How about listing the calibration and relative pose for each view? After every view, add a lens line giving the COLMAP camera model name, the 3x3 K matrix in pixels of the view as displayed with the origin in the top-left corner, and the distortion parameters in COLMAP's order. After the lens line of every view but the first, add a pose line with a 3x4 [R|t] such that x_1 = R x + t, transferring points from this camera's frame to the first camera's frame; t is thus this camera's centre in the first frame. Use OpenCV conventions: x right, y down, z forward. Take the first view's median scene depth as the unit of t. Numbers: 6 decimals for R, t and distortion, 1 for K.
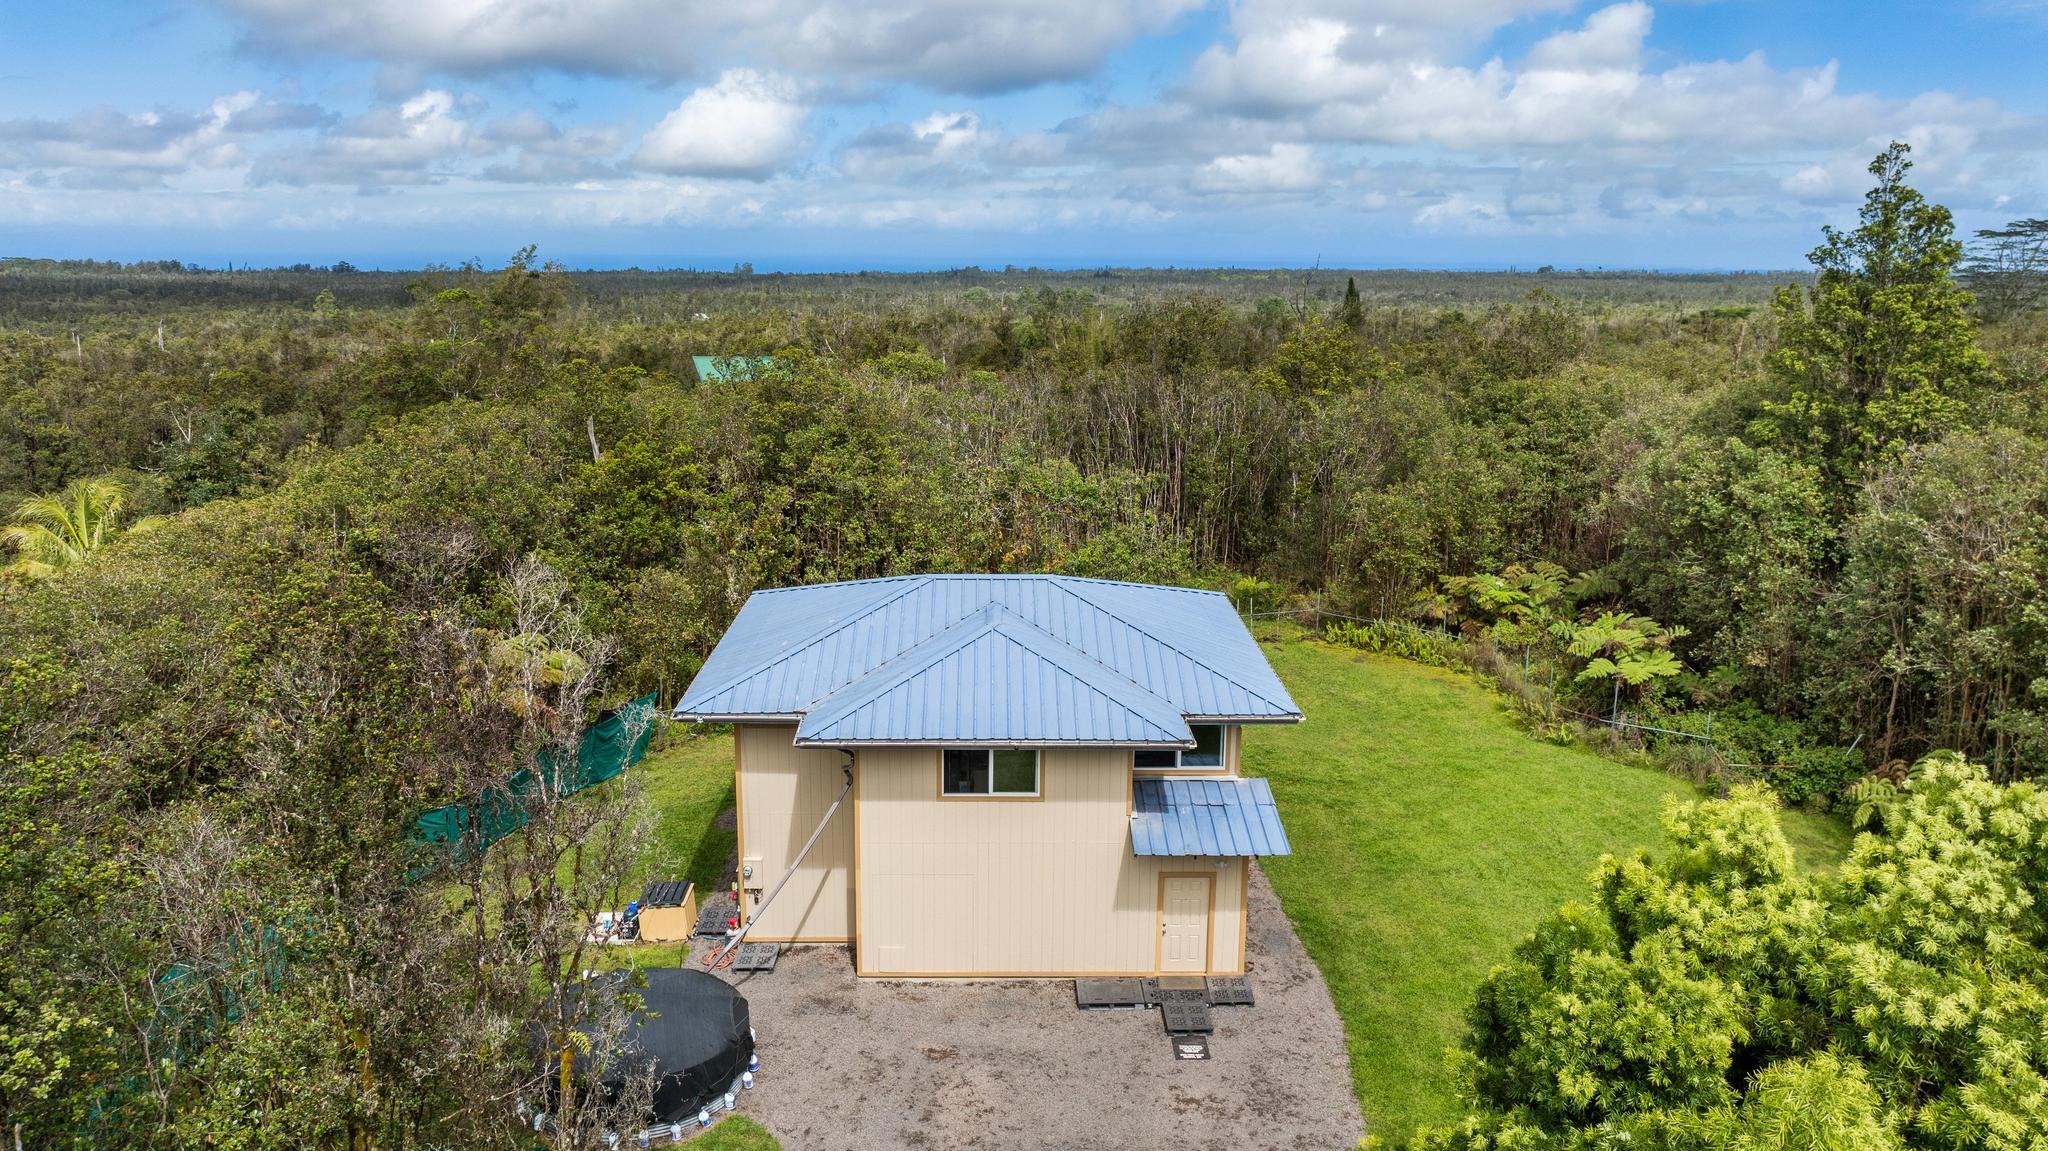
lens RADIAL K [[1395.7, 0, 1024.0], [0, 1395.7, 575.5], [0, 0, 1]] dist [-0.083222, 0.069074]
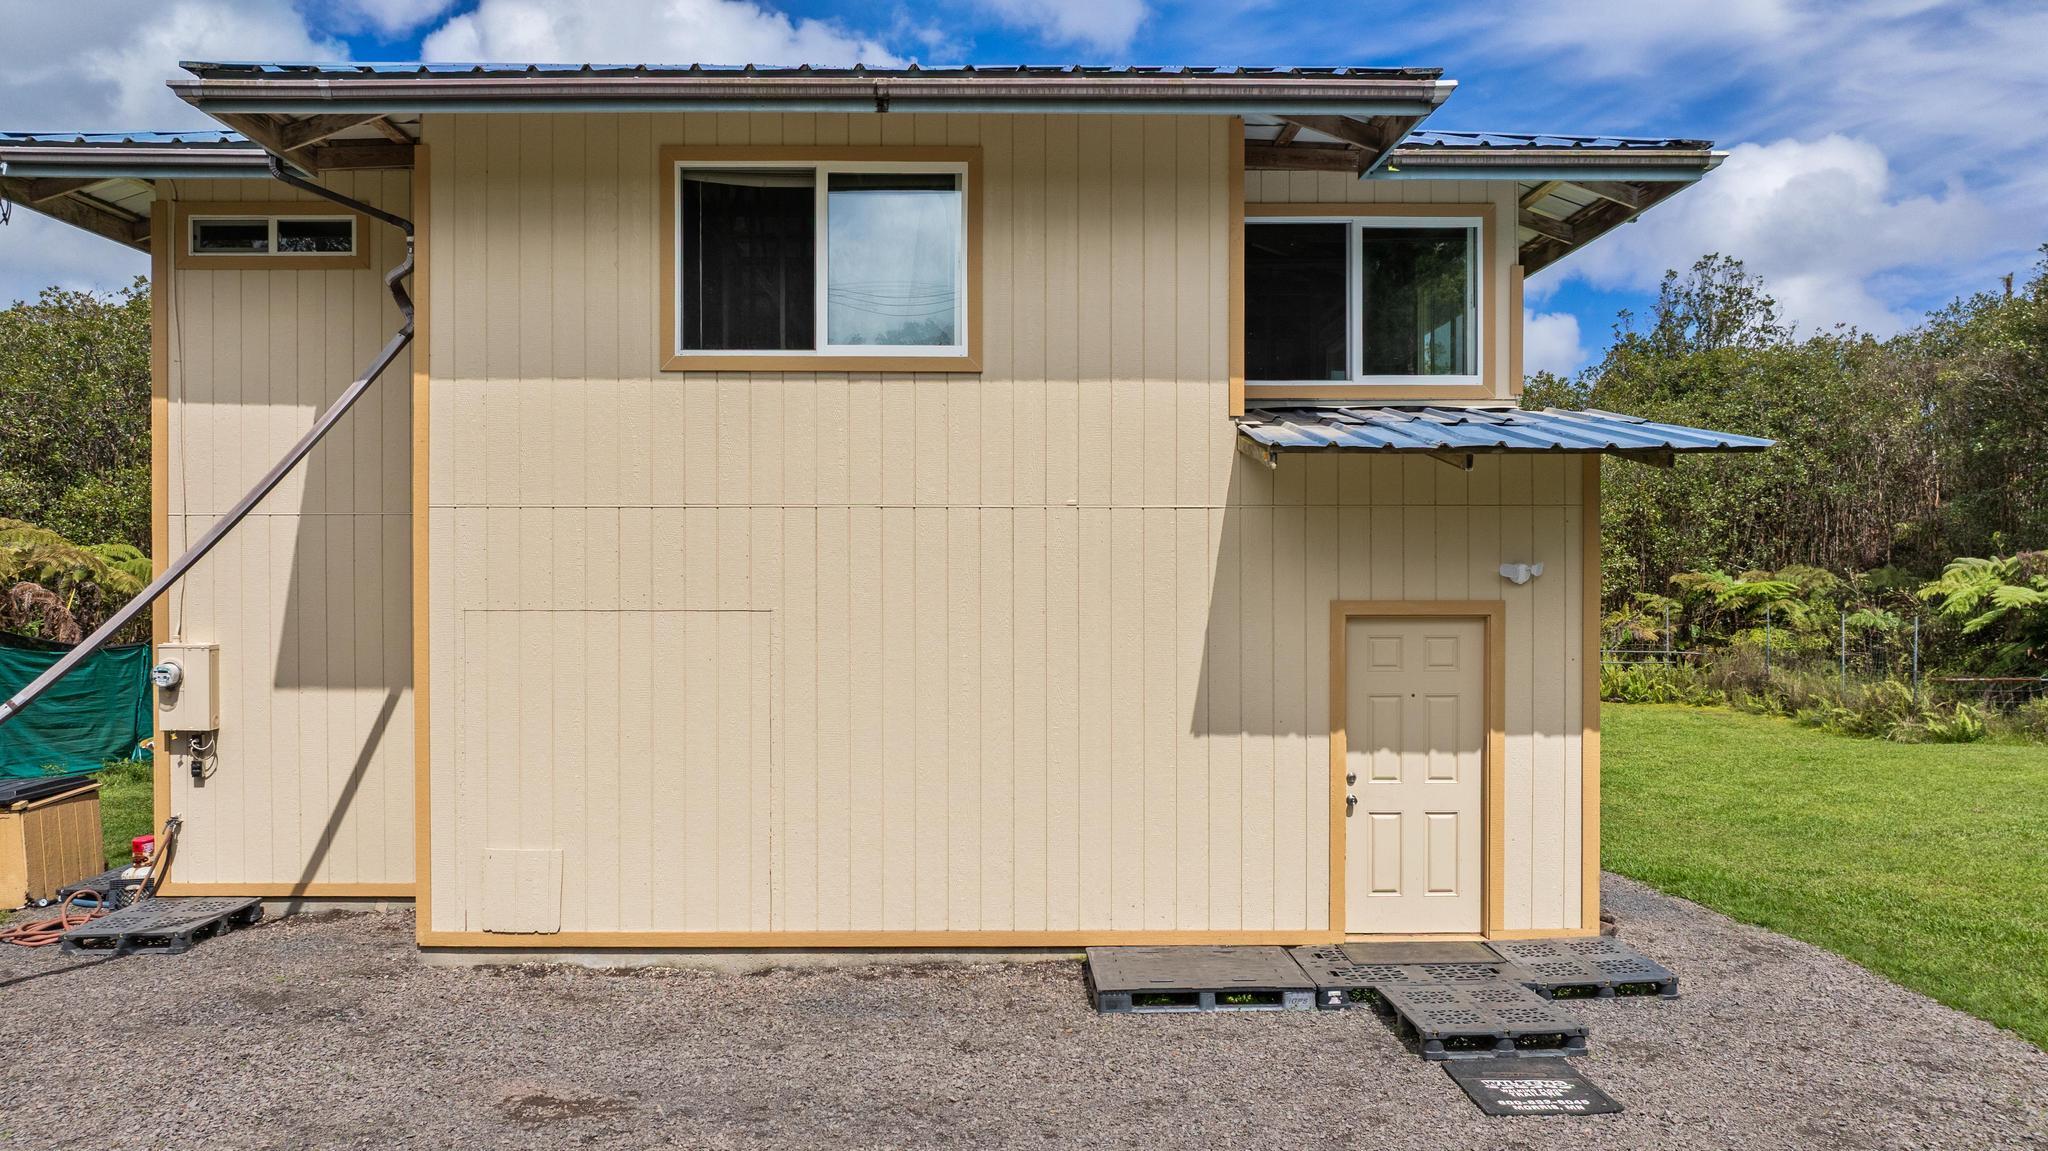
lens RADIAL K [[1407.4, 0, 1024.7], [0, 1407.4, 674.2], [0, 0, 1]] dist [-0.040684, -0.001141]
pose [[0.999958, -0.008504, -0.003284, 0.017326], [0.007776, 0.983701, -0.179646, 0.201981], [0.004758, 0.179613, 0.983726, 0.469930]]
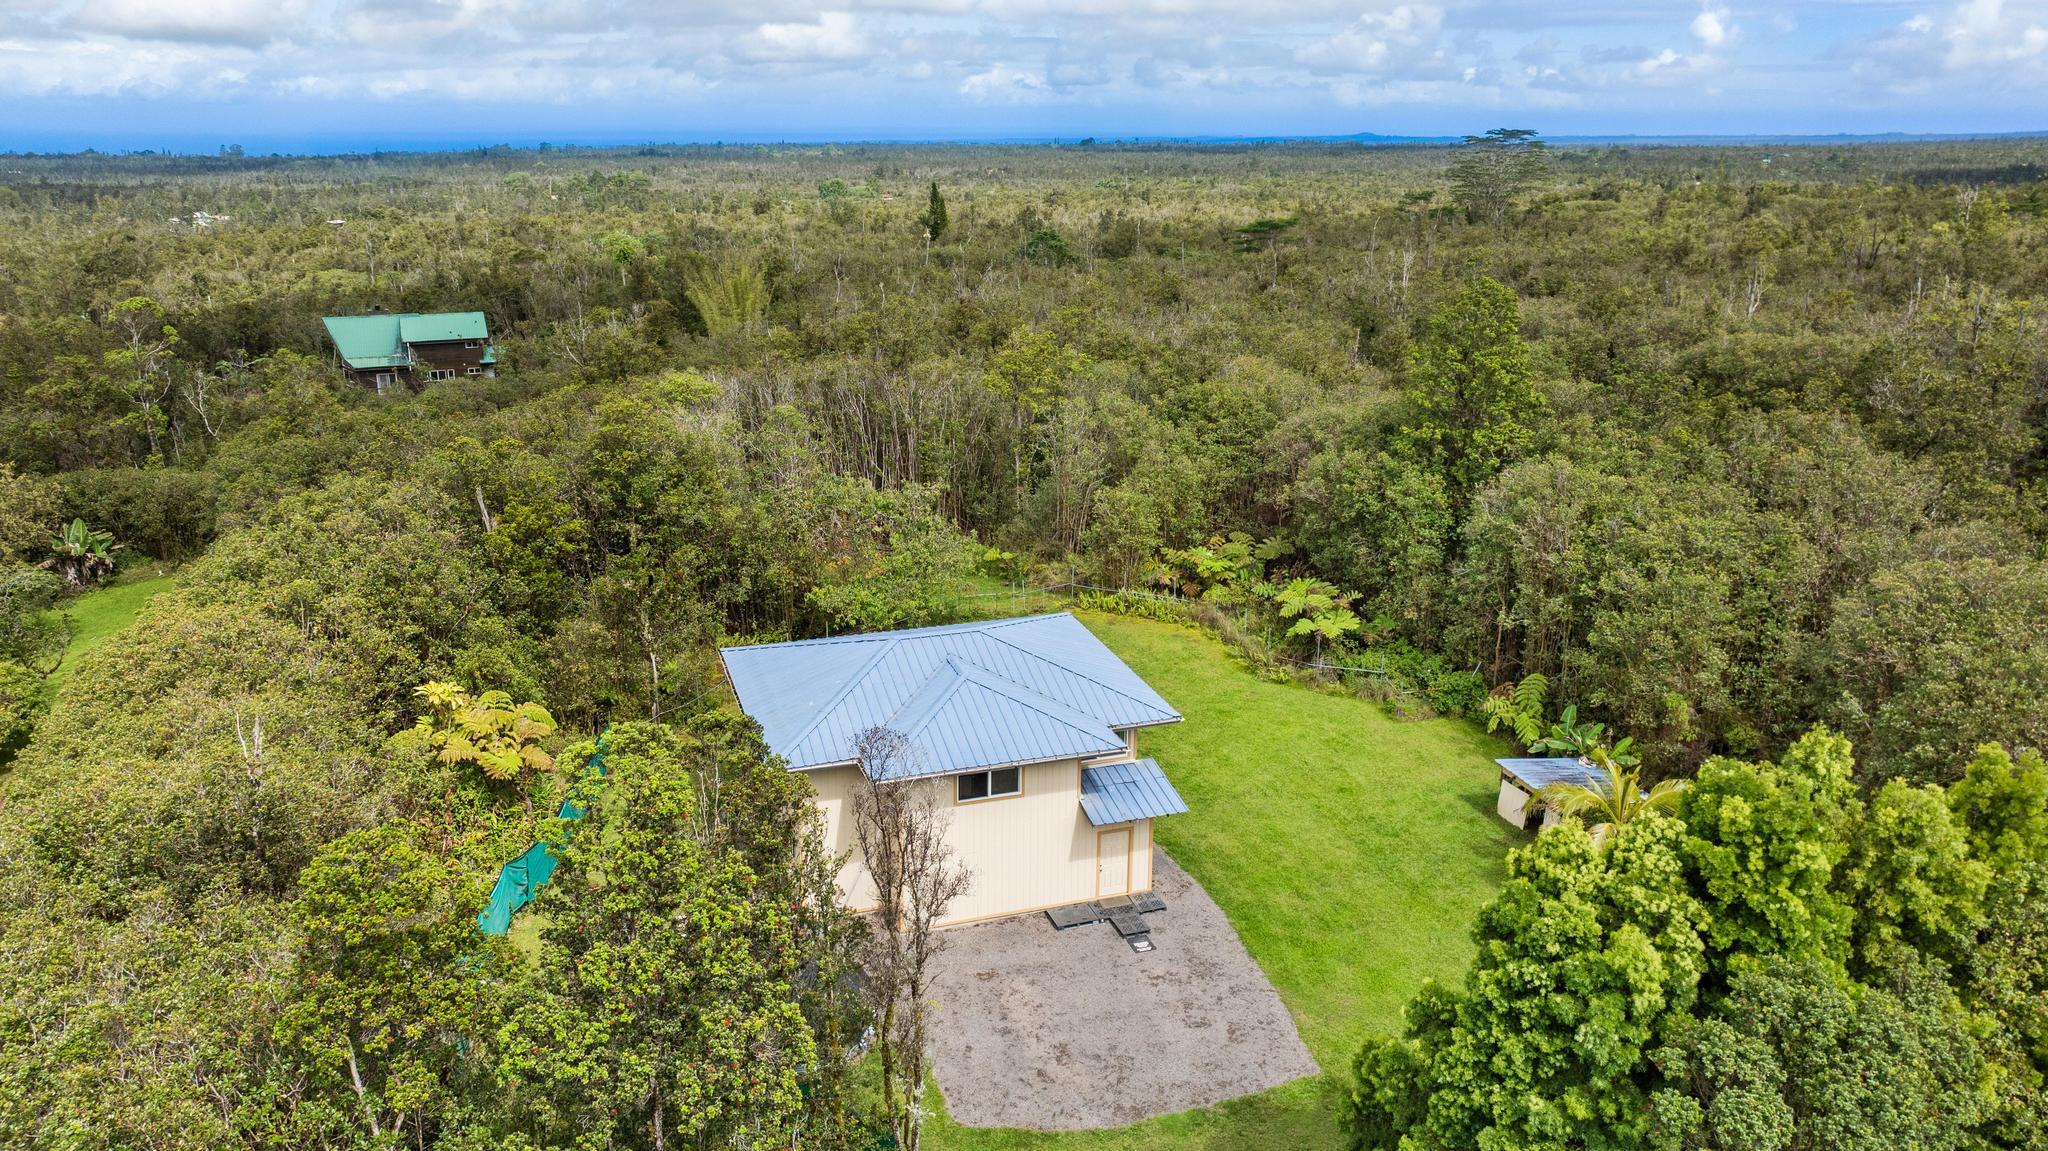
lens RADIAL K [[1410.8, 0, 1024.0], [0, 1410.8, 575.5], [0, 0, 1]] dist [-0.016691, -0.006230]
pose [[0.950159, -0.092917, 0.297599, -0.279718], [0.066259, 0.992932, 0.098467, -0.147983], [-0.304645, -0.073840, 0.949600, -0.271075]]
